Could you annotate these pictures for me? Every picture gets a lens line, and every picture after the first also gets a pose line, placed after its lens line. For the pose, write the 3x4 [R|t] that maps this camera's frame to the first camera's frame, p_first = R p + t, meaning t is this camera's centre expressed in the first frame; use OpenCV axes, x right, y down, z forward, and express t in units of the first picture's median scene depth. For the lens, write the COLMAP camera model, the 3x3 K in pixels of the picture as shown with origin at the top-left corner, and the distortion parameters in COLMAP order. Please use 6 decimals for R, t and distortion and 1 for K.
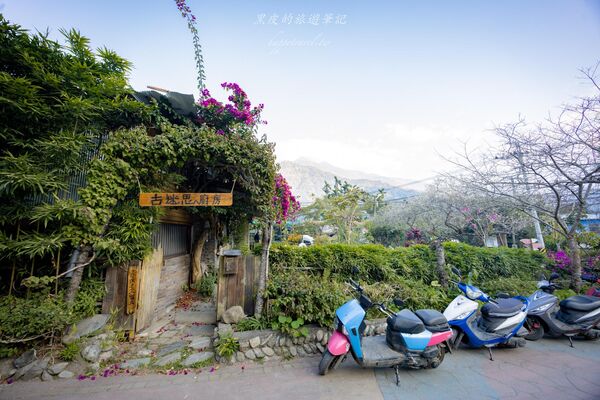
lens RADIAL K [[227.8, 0, 297.1], [0, 227.8, 199.4], [0, 0, 1]] dist [0.002528, -0.000205]
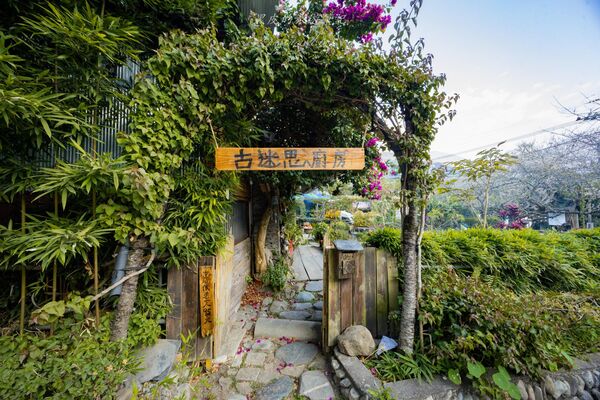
lens RADIAL K [[227.8, 0, 299.1], [0, 227.8, 198.2], [0, 0, 1]] dist [0.002528, -0.000205]
pose [[0.996767, 0.000358, -0.080342, -0.435118], [0.007828, 0.994800, 0.101548, 0.042534], [0.079961, -0.101849, 0.991581, 0.433509]]
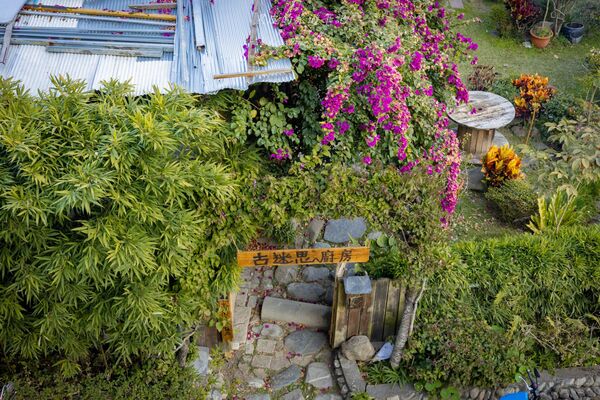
lens RADIAL K [[839.9, 0, 298.8], [0, 839.9, 197.9], [0, 0, 1]] dist [0.010972, 0.000000]
pose [[0.989854, 0.104621, -0.096143, -0.289761], [-0.002374, 0.688727, 0.725017, -1.954698], [0.142068, -0.717432, 0.681988, -0.556489]]
